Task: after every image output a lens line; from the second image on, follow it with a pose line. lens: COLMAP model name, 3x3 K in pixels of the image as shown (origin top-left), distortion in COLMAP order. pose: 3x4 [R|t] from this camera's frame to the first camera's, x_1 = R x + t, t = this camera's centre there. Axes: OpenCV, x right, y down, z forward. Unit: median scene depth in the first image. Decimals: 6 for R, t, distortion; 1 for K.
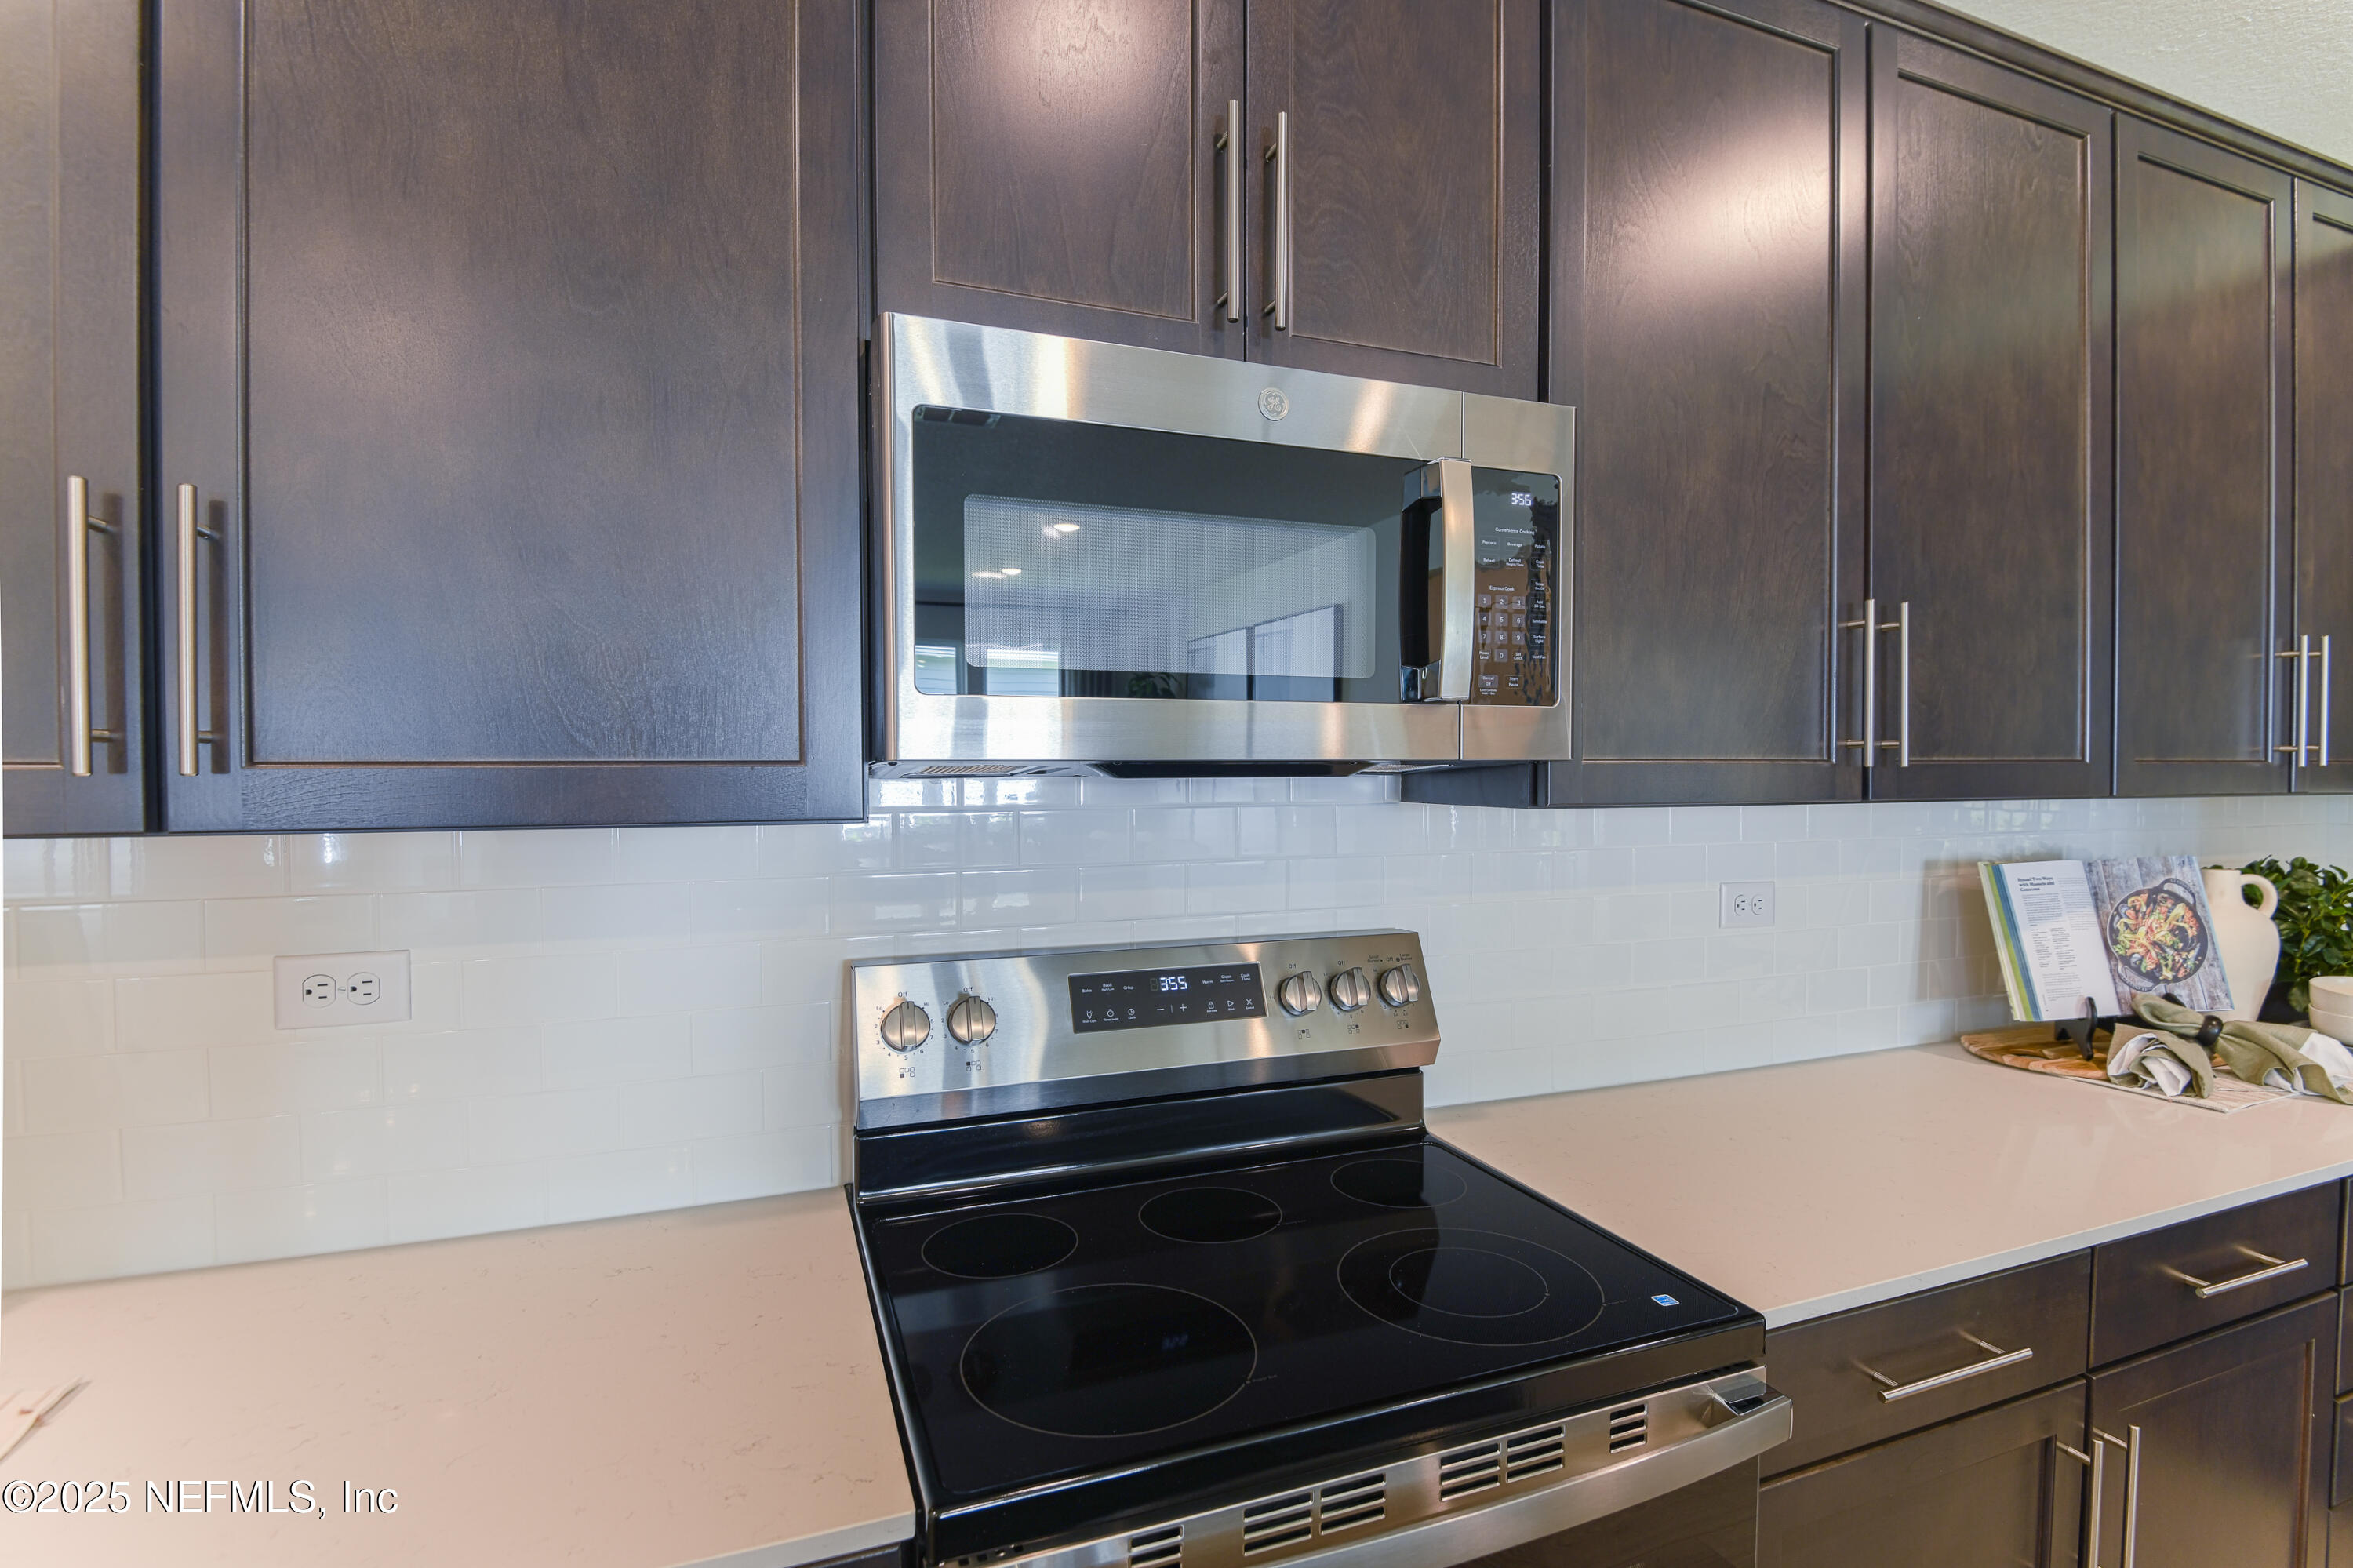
lens RADIAL K [[1141.6, 0, 1171.4], [0, 1141.6, 786.0], [0, 0, 1]] dist [-0.017813, -0.000882]
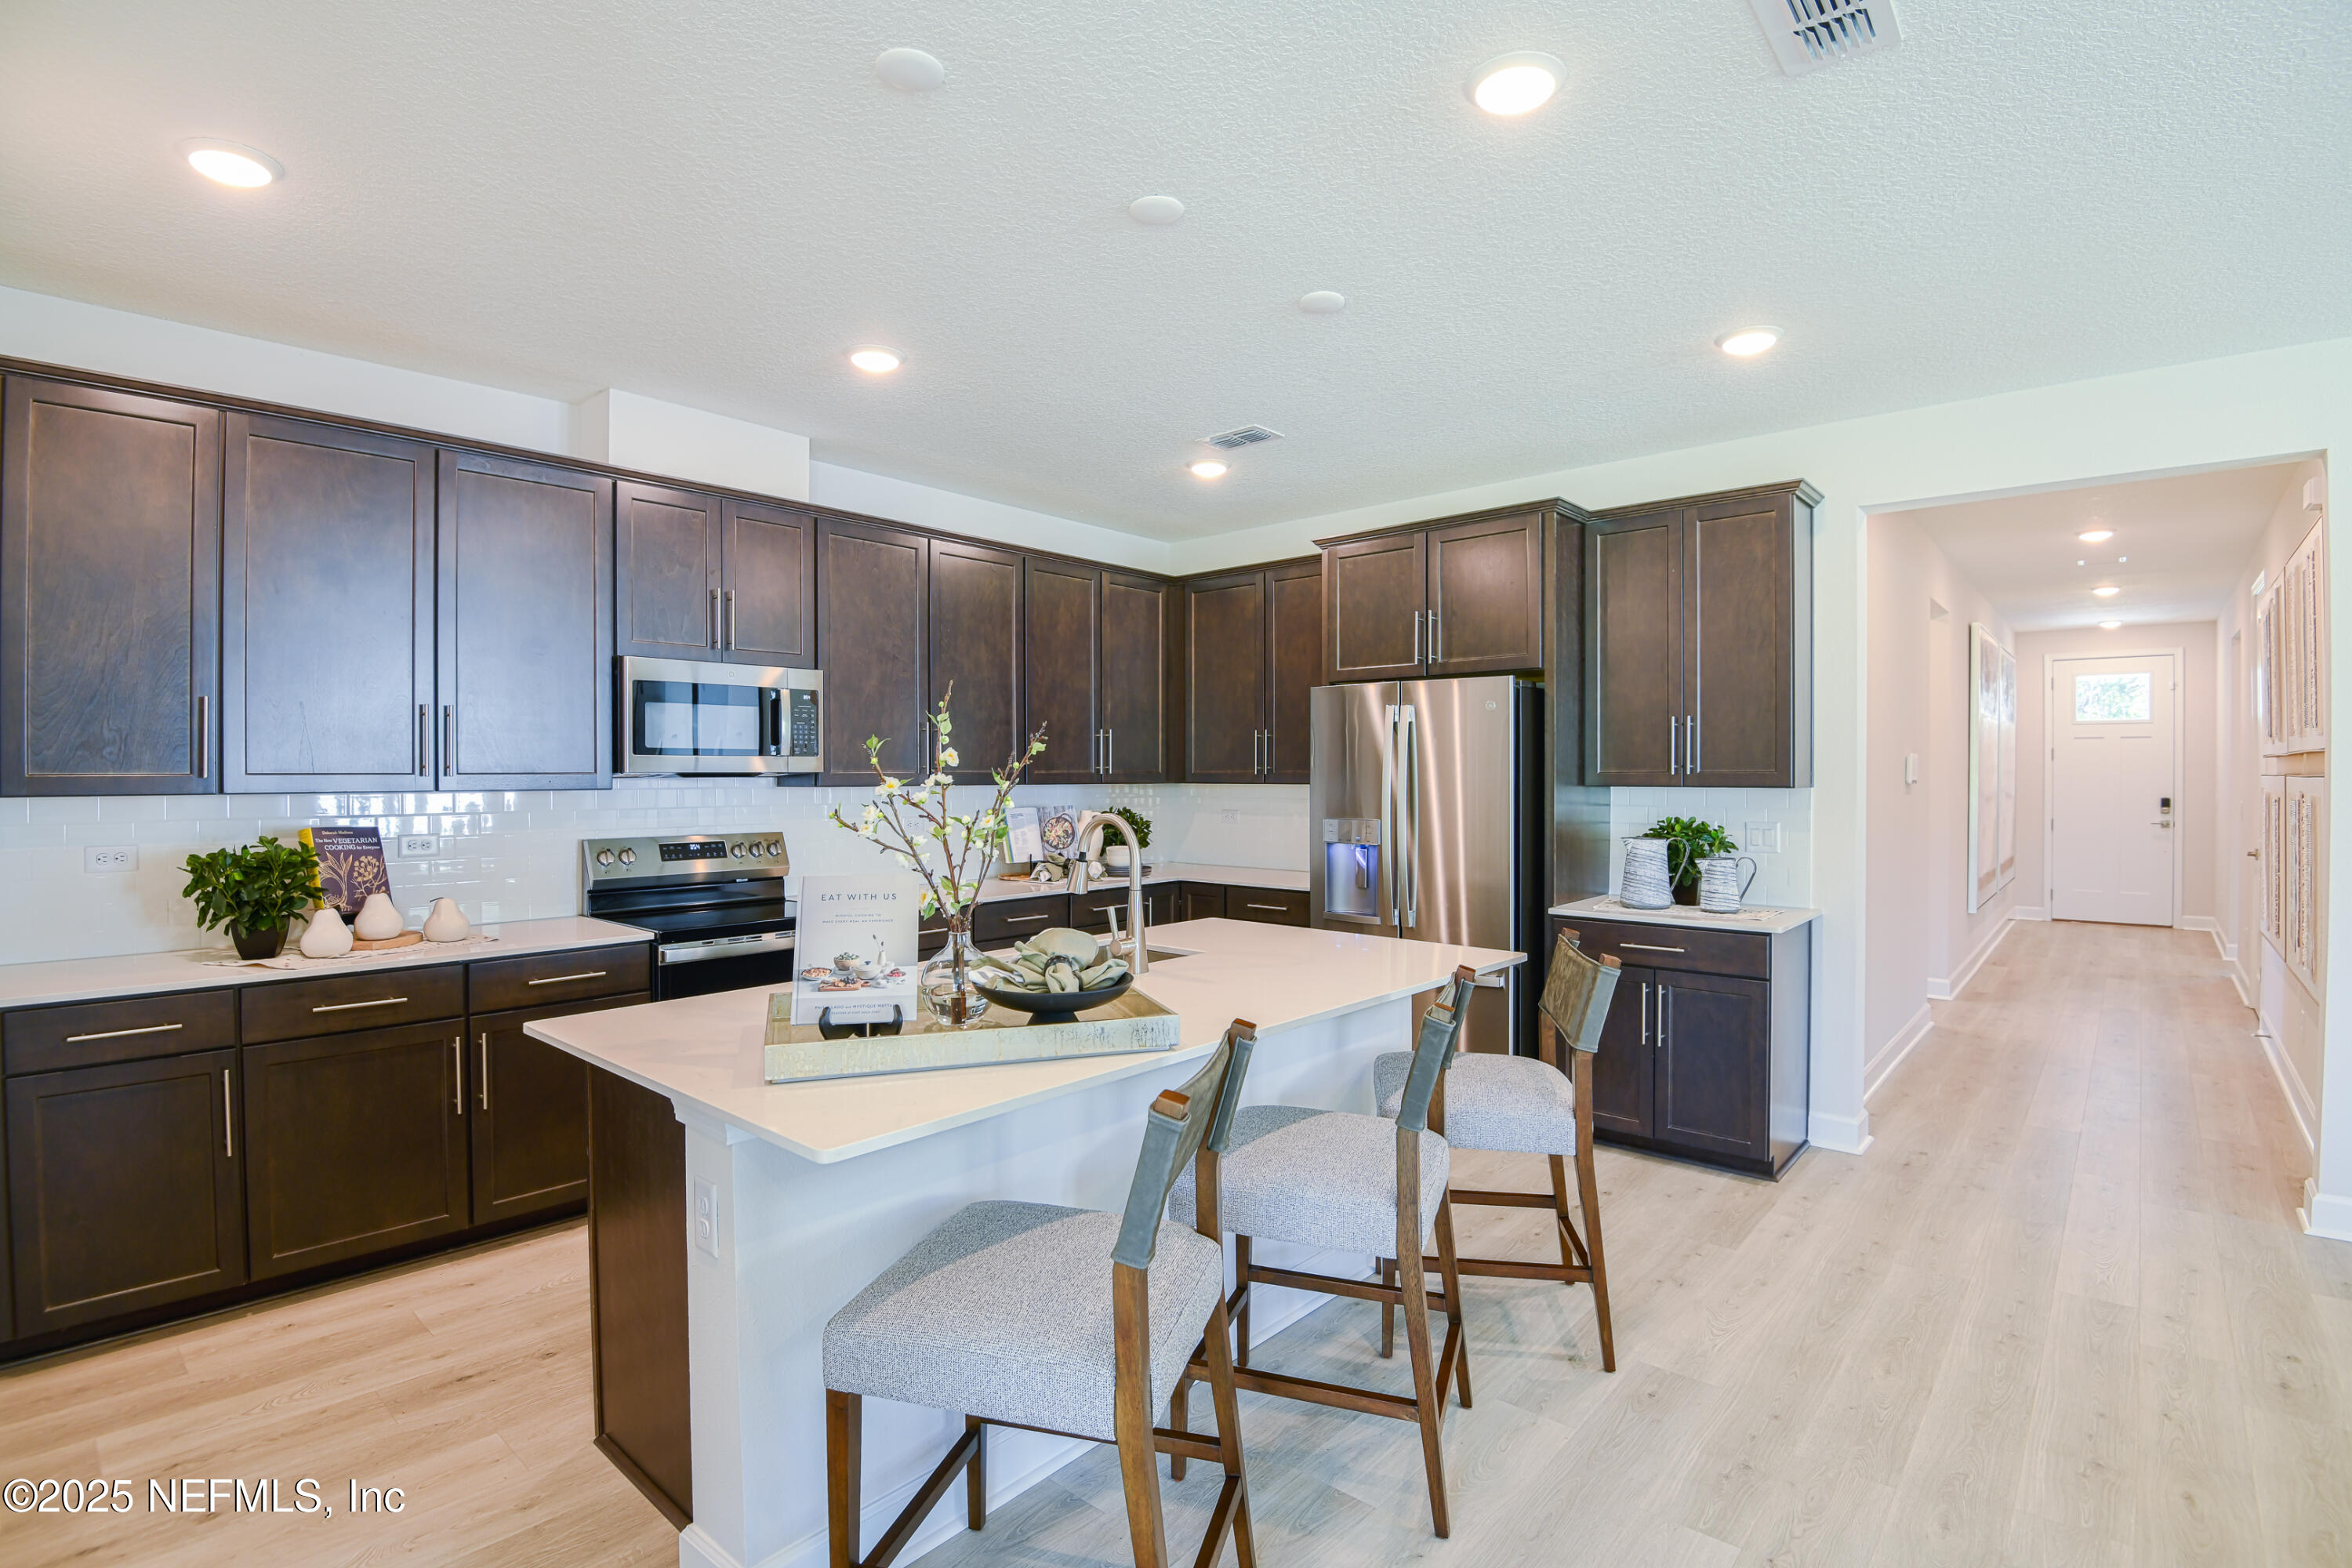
lens RADIAL K [[1141.1, 0, 1160.1], [0, 1141.1, 775.7], [0, 0, 1]] dist [-0.017813, -0.000882]
pose [[0.895123, 0.000277, 0.445819, -0.222080], [0.003850, 0.999958, -0.008353, 0.015304], [-0.445802, 0.009193, 0.895084, -2.089911]]
